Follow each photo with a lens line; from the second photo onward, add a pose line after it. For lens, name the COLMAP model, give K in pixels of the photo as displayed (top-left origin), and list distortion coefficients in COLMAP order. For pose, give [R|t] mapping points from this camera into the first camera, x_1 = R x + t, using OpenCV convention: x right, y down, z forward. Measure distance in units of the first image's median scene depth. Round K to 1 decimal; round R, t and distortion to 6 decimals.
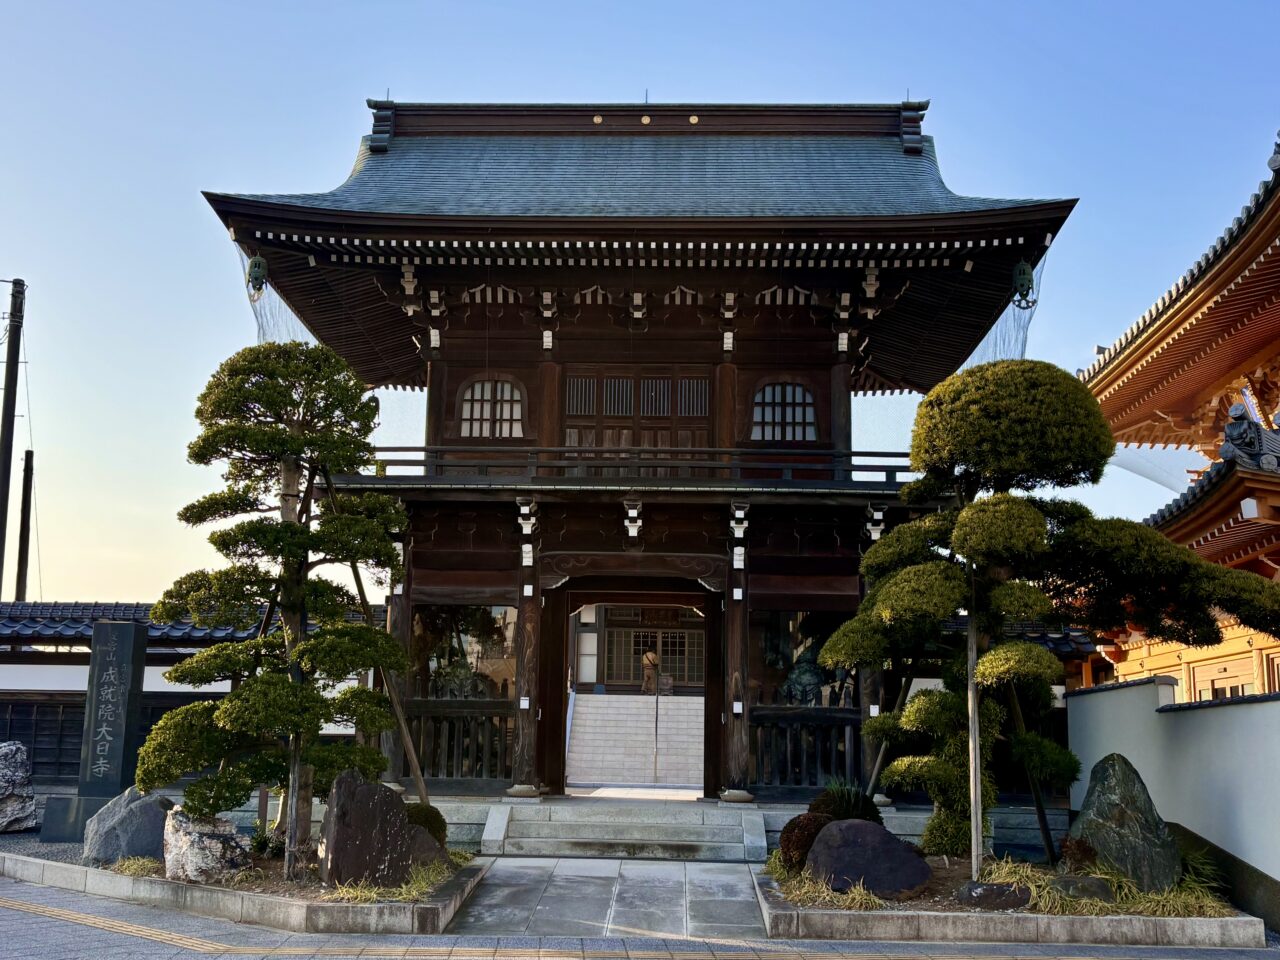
lens RADIAL K [[1471.2, 0, 604.7], [0, 1471.2, 487.0], [0, 0, 1]] dist [0.130422, -0.327554]
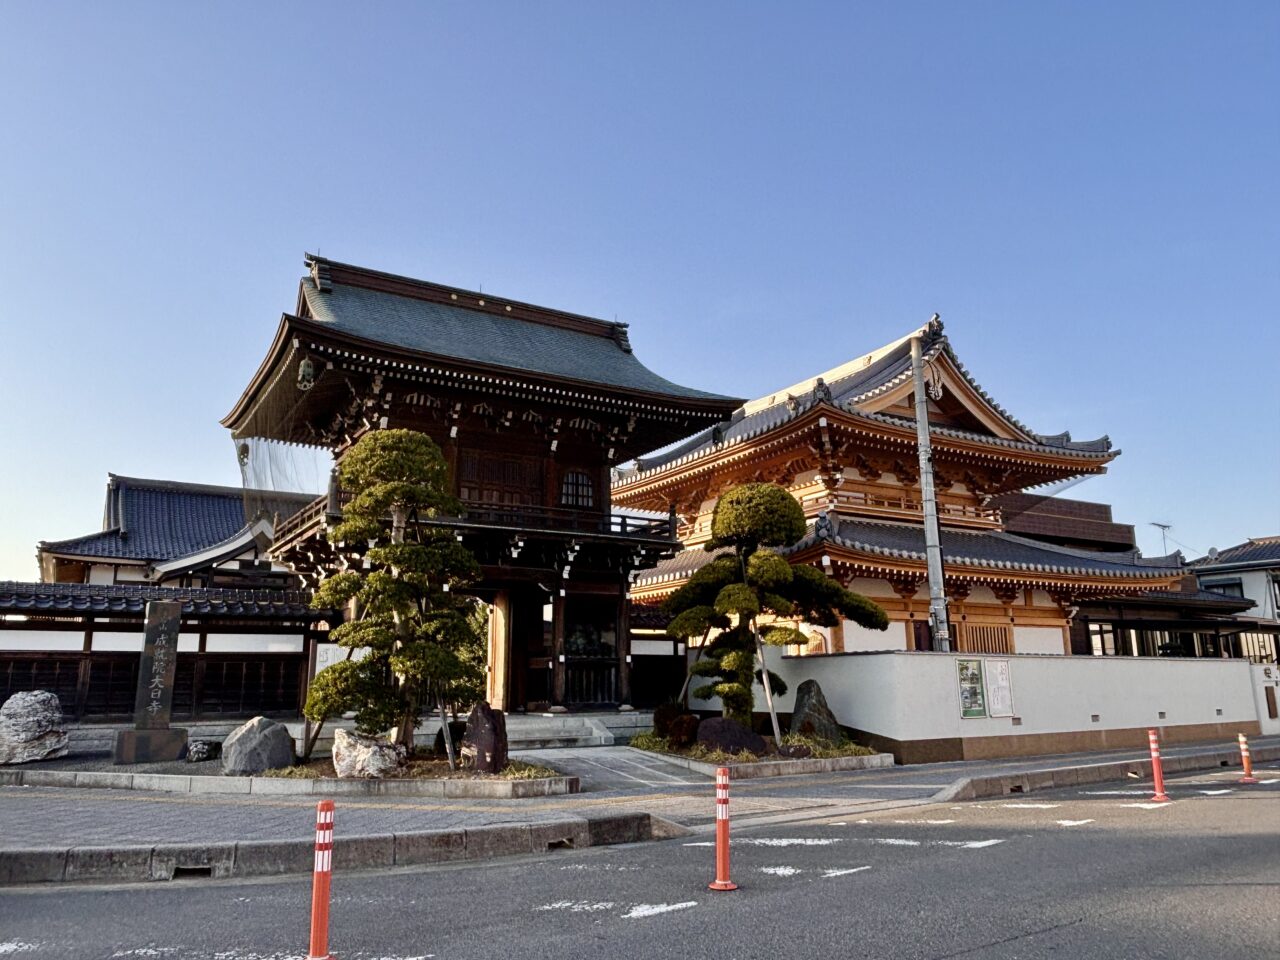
lens RADIAL K [[942.3, 0, 640.0], [0, 942.3, 480.0], [0, 0, 1]] dist [0.081128, -0.116353]
pose [[0.838843, 0.090079, 0.536869, -0.433120], [-0.073905, 0.995928, -0.051627, -0.009124], [-0.539333, 0.003630, 0.842085, 0.010567]]
